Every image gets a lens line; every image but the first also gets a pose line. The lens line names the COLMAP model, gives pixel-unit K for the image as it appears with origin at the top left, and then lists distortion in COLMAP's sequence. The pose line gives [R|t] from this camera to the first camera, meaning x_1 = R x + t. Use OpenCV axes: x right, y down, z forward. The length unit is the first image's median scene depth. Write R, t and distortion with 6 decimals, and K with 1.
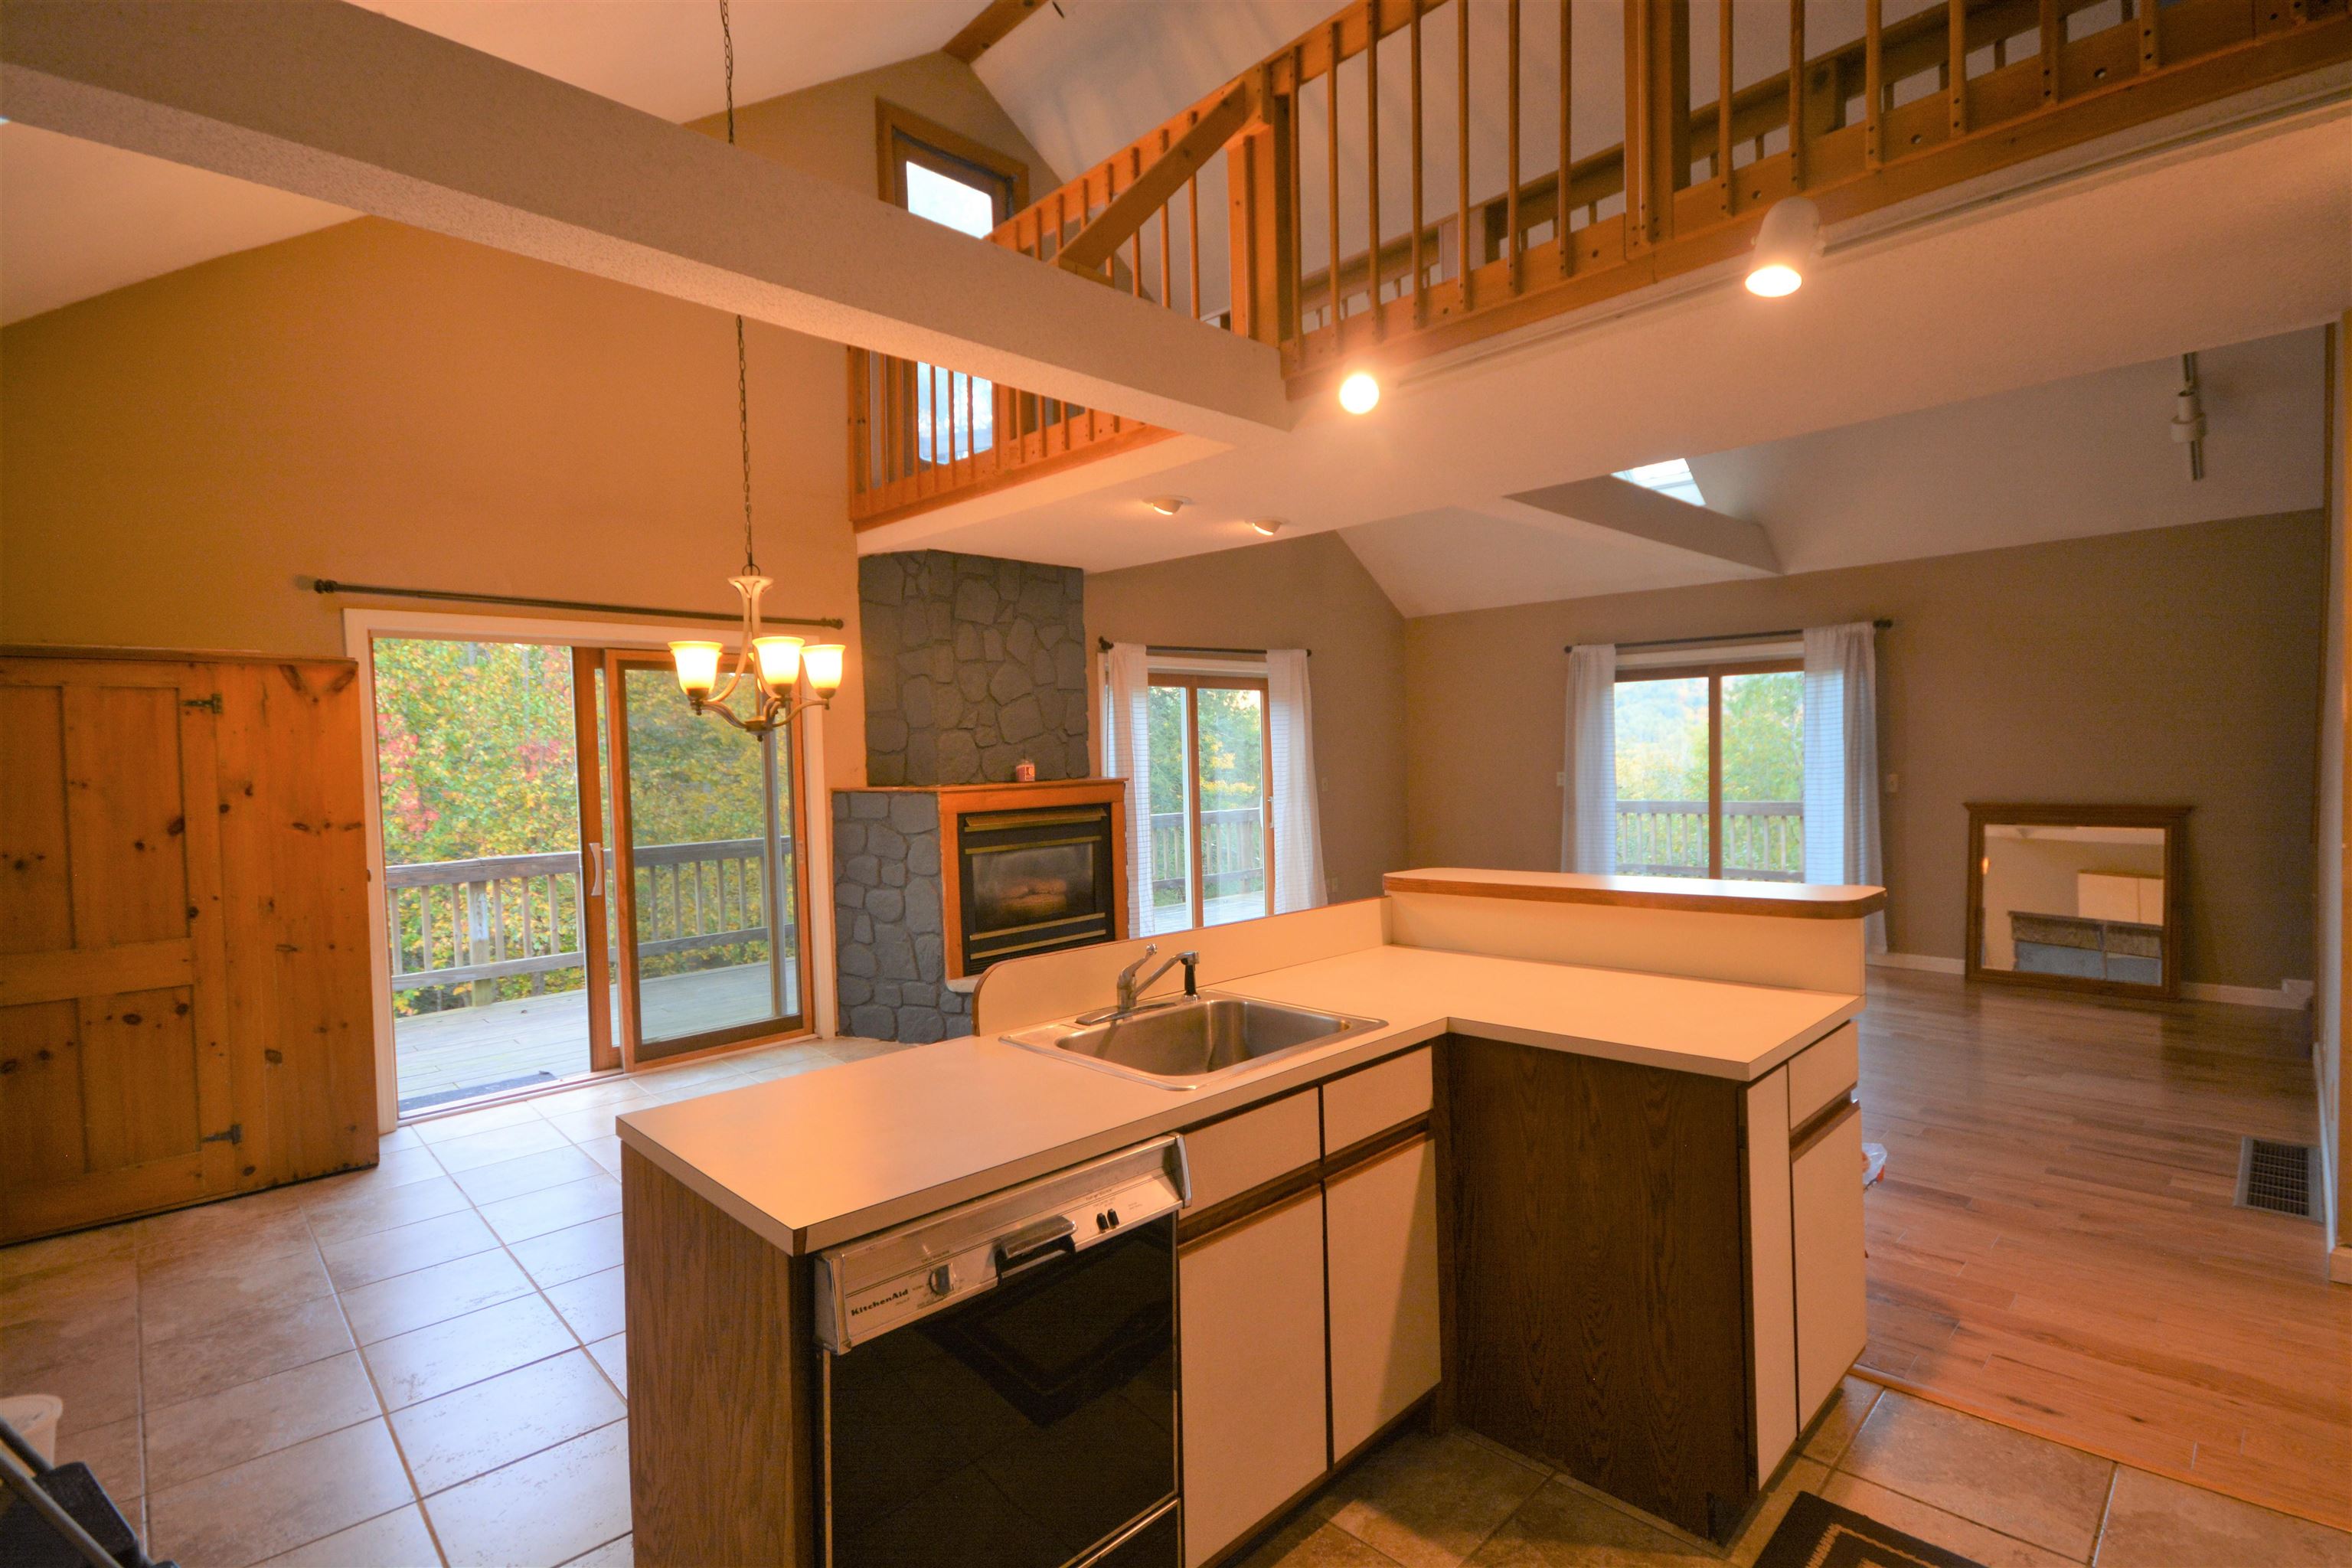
lens RADIAL K [[1067.2, 0, 1196.4], [0, 1067.2, 785.0], [0, 0, 1]] dist [0.003906, -0.008863]
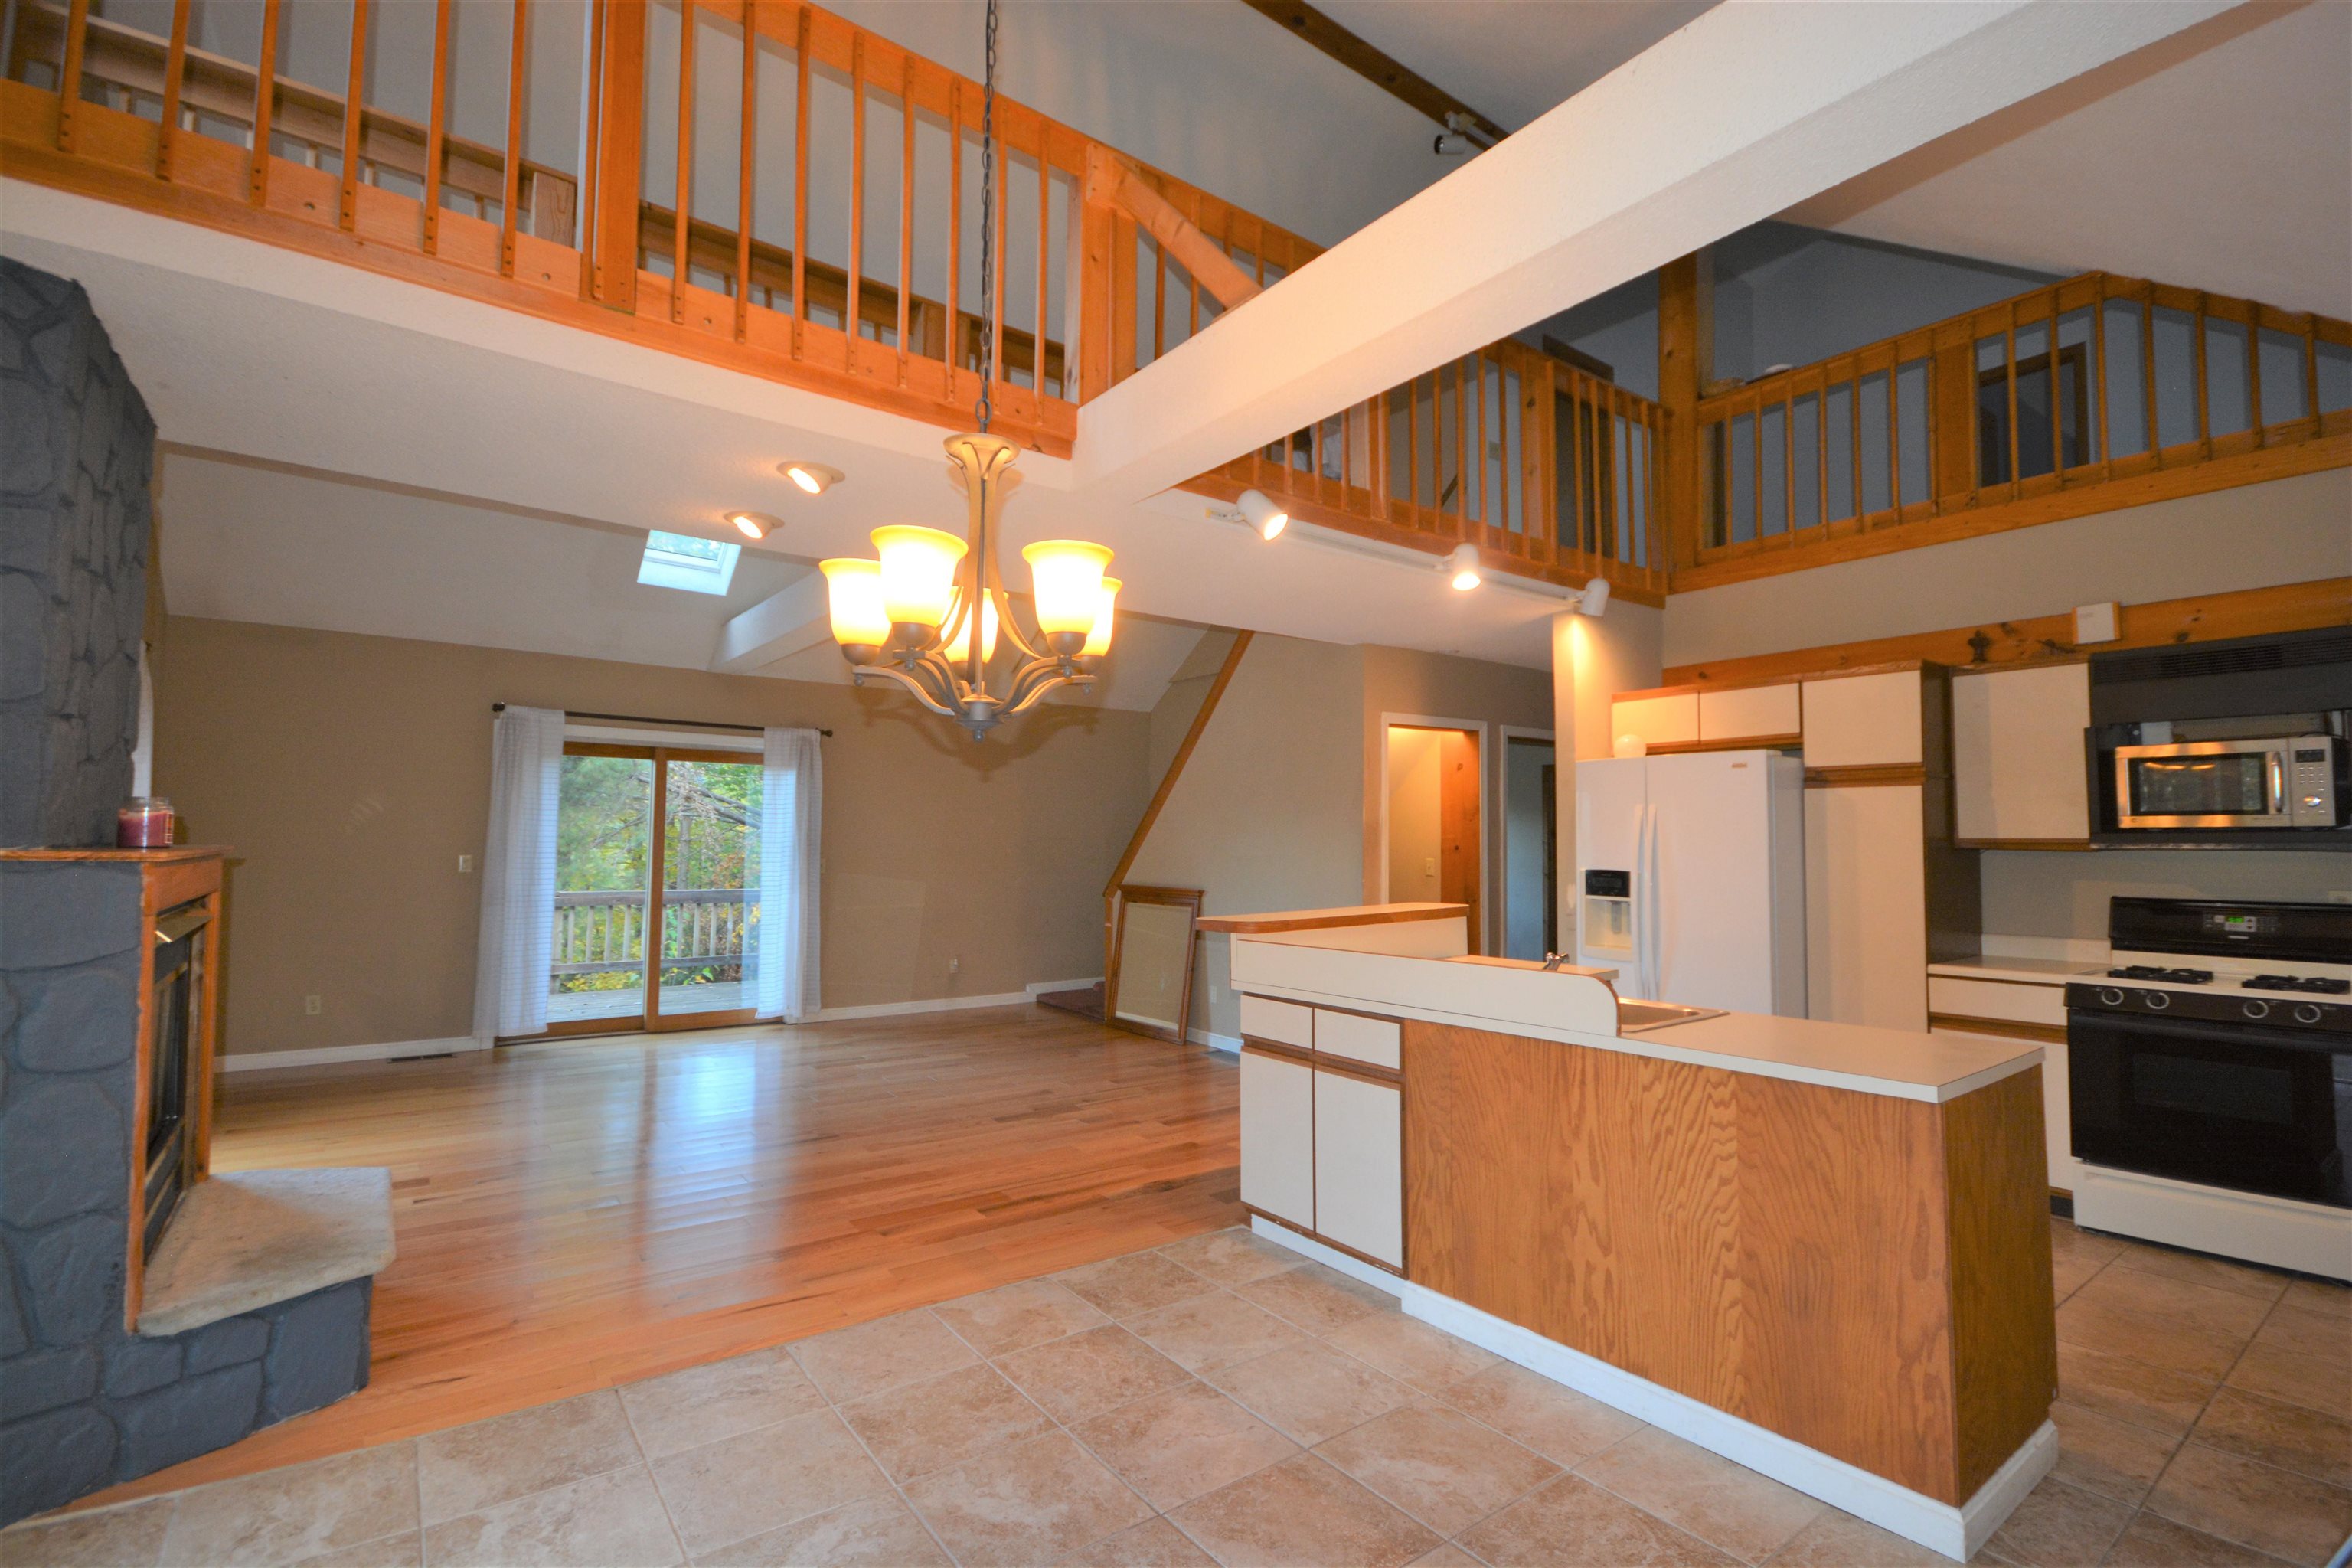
lens RADIAL K [[1067.2, 0, 1168.7], [0, 1067.2, 792.6], [0, 0, 1]] dist [0.003906, -0.008863]
pose [[0.166935, 0.069692, 0.983502, -0.637498], [0.026000, 0.996841, -0.075050, 0.023108], [-0.985625, 0.038100, 0.164595, 0.577464]]
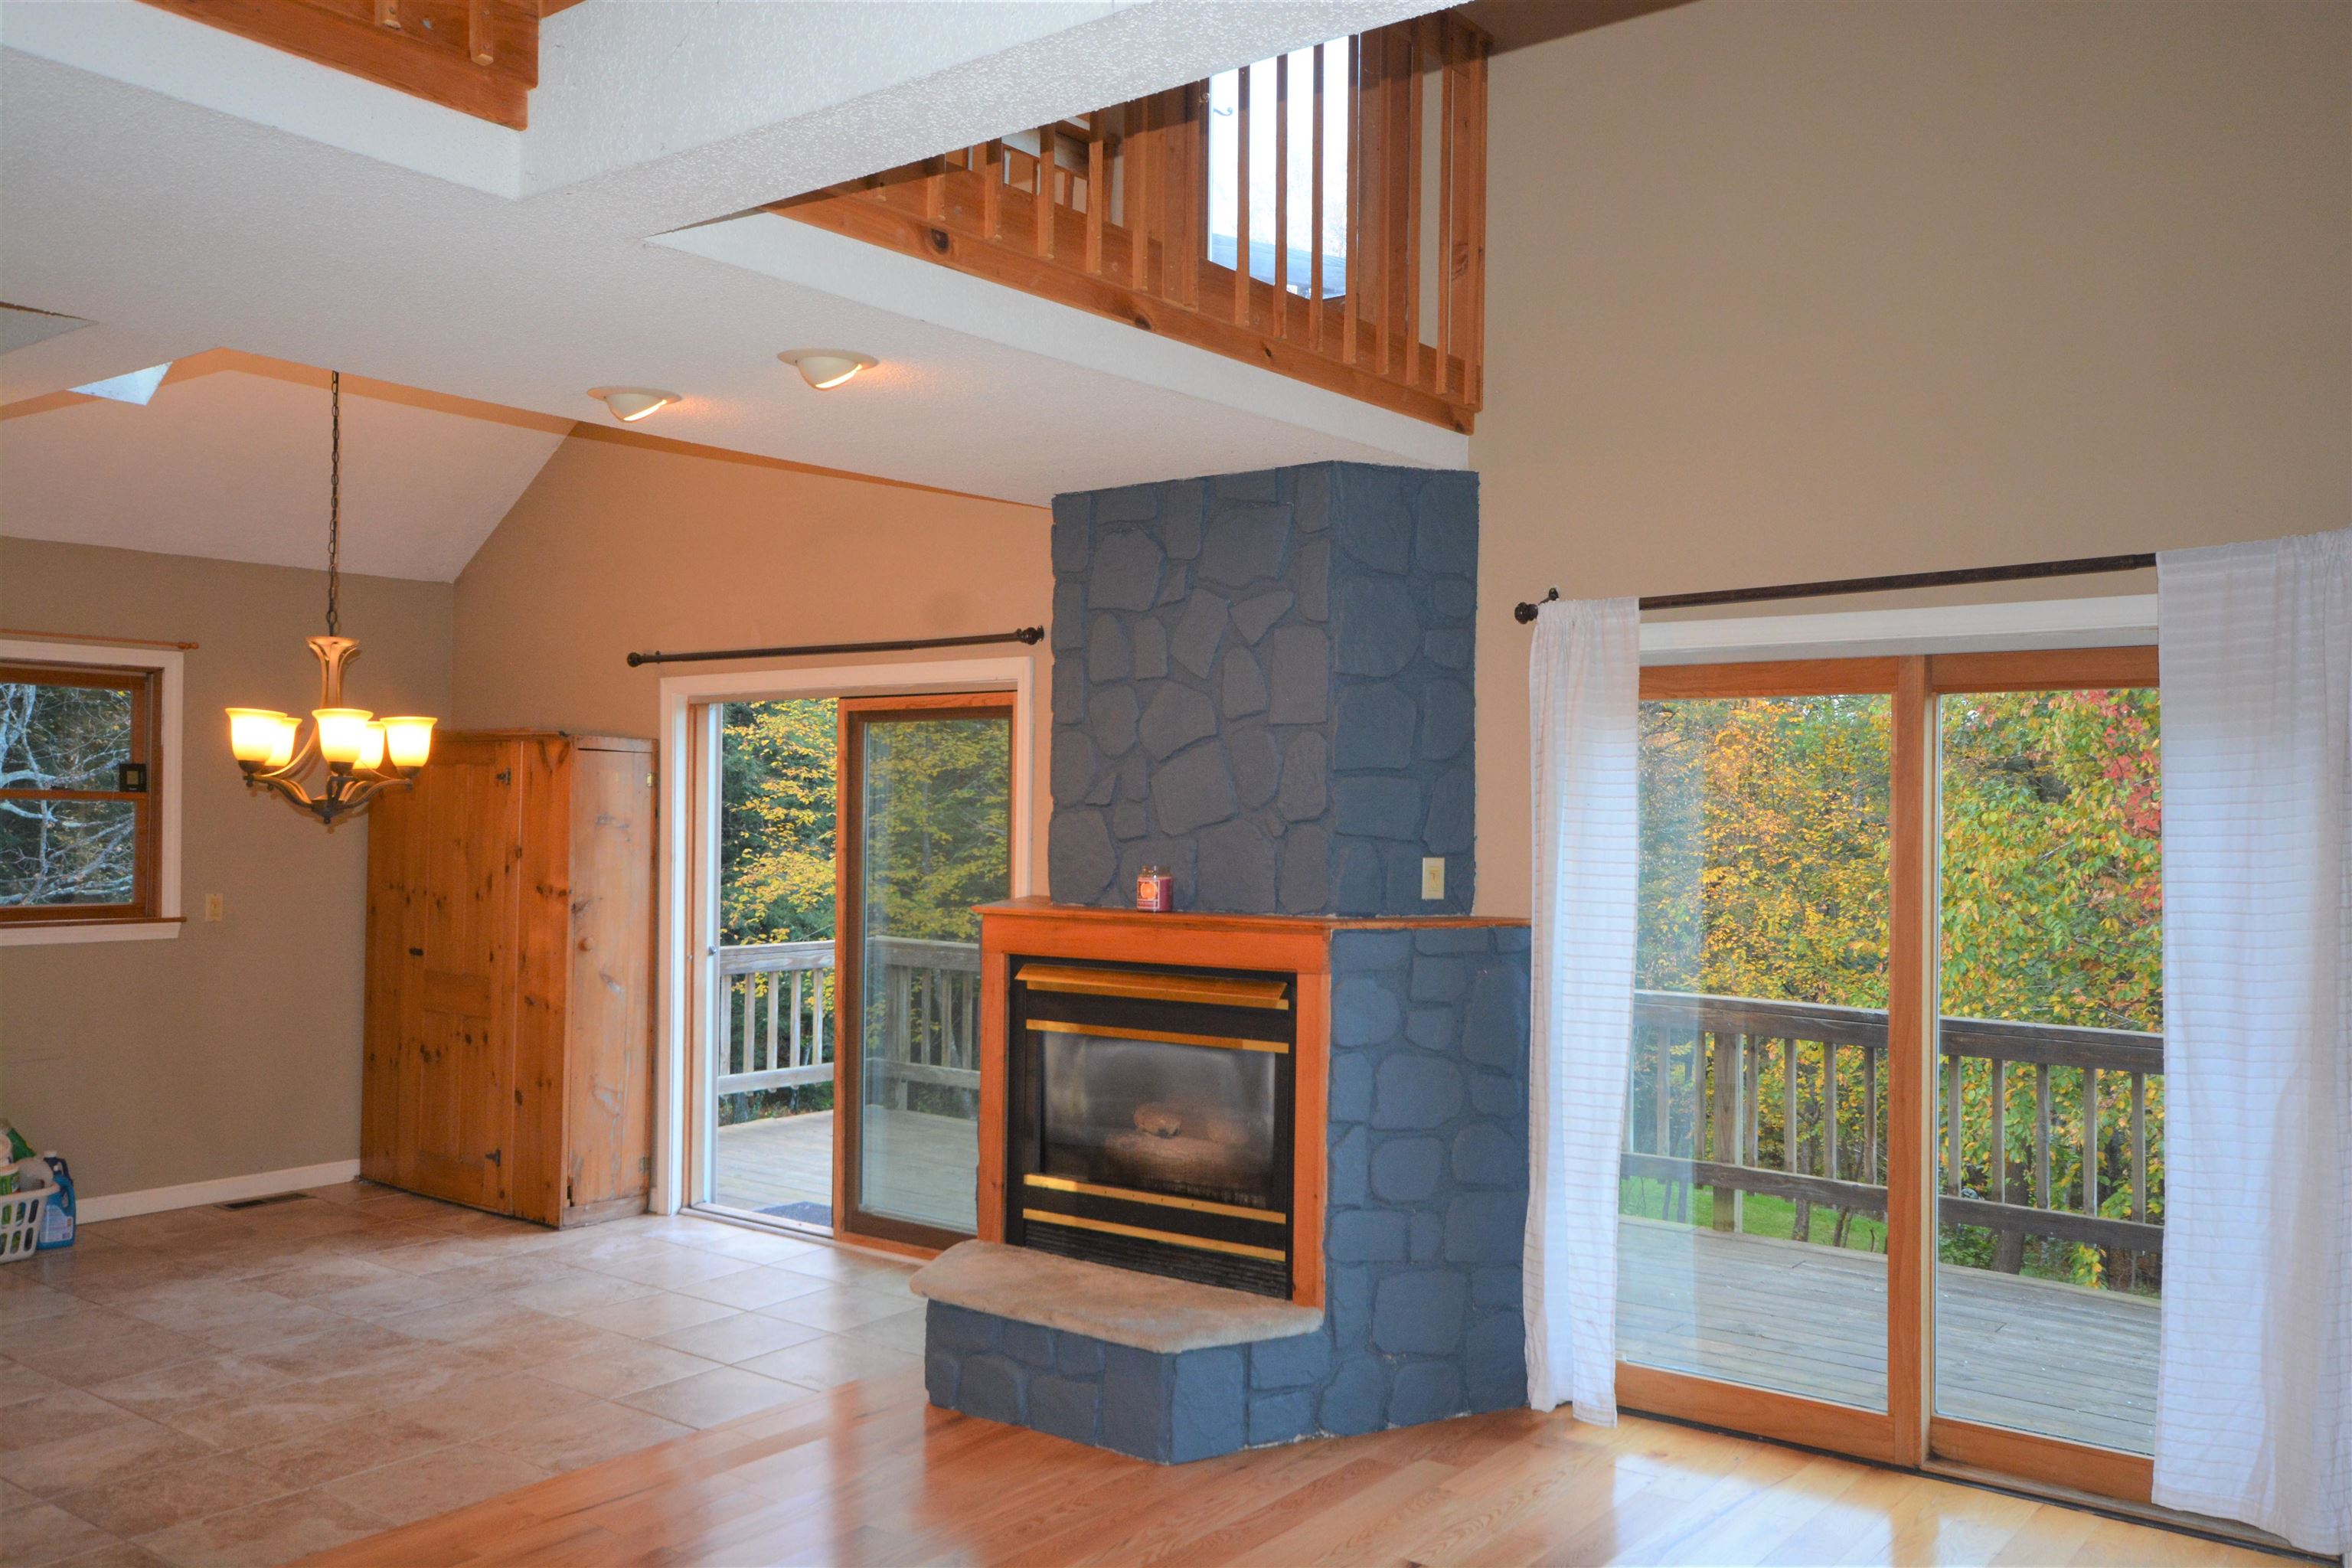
lens RADIAL K [[1921.9, 0, 1194.8], [0, 1921.9, 784.6], [0, 0, 1]] dist [0.057254, 0.028085]
pose [[0.125685, 0.012062, -0.991997, 0.890955], [-0.045667, 0.998936, 0.006361, -0.082696], [0.991019, 0.044503, 0.126102, 1.058327]]
